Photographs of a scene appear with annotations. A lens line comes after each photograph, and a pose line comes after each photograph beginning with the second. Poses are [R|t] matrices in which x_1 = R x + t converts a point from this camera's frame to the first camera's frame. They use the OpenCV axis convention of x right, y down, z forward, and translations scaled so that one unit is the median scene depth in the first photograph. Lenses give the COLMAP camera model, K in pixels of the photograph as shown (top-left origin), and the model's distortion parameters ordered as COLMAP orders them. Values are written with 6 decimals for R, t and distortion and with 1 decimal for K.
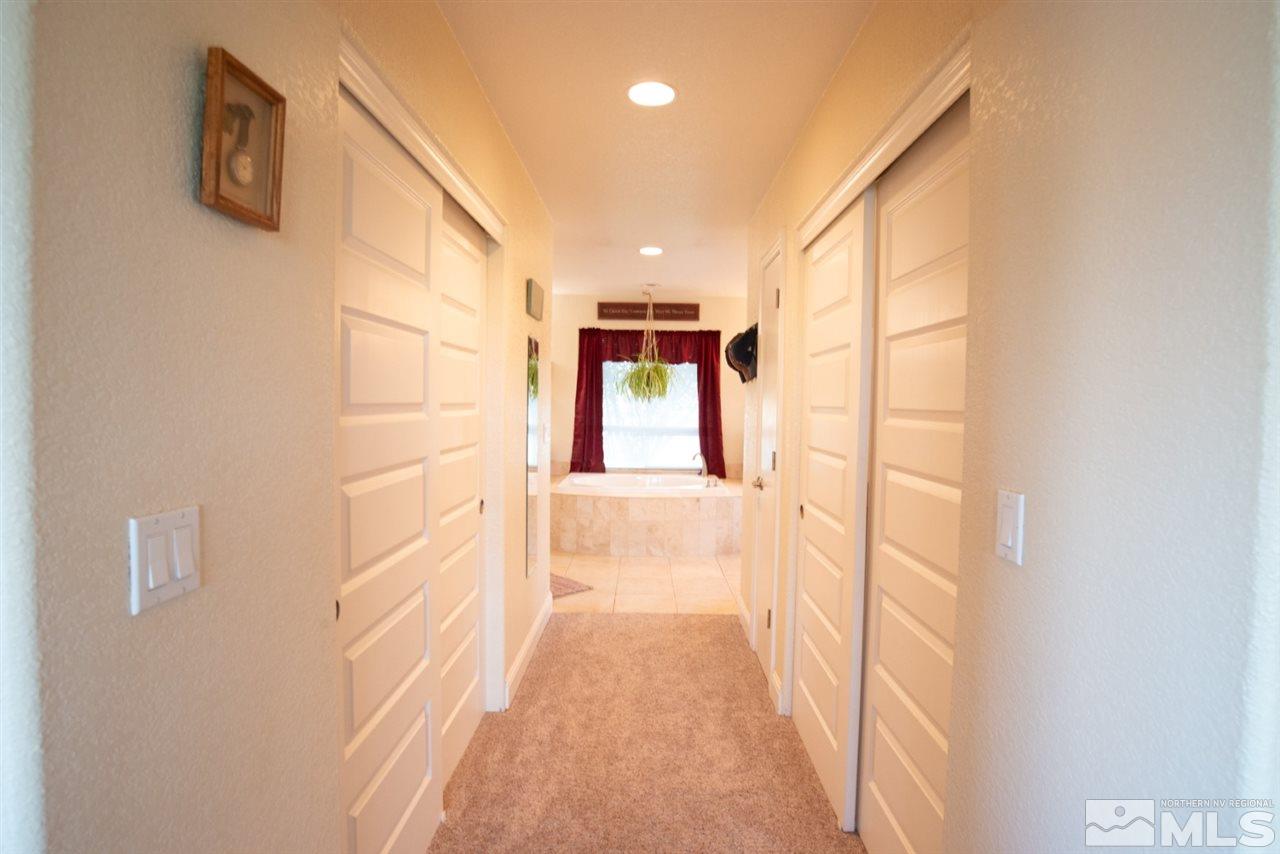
lens RADIAL K [[722.5, 0, 639.4], [0, 722.5, 426.2], [0, 0, 1]] dist [-0.056296, 0.015575]
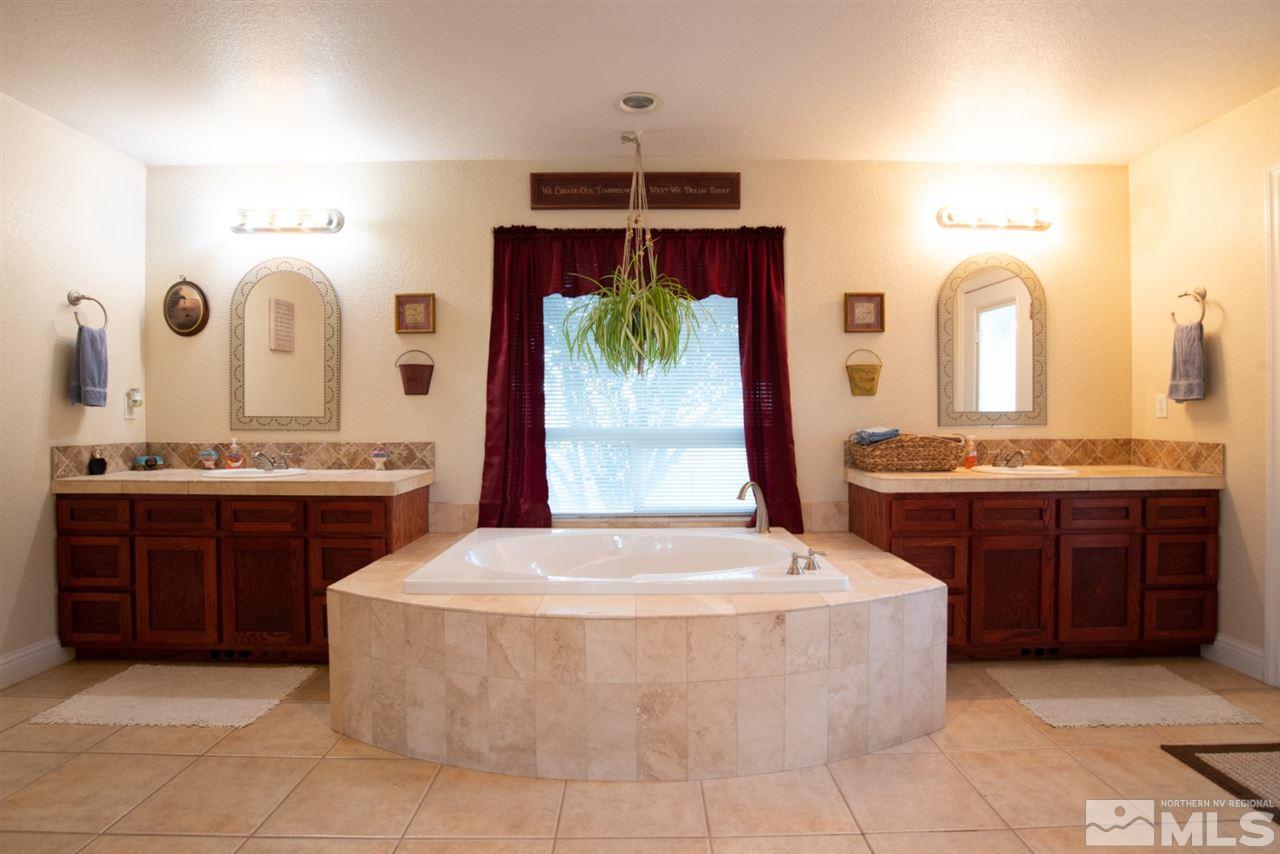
lens RADIAL K [[722.5, 0, 641.4], [0, 722.5, 424.4], [0, 0, 1]] dist [-0.056296, 0.015575]
pose [[0.999781, -0.018147, 0.010389, 0.008748], [0.018449, 0.999387, -0.029744, 0.012374], [-0.009843, 0.029929, 0.999504, 0.524084]]
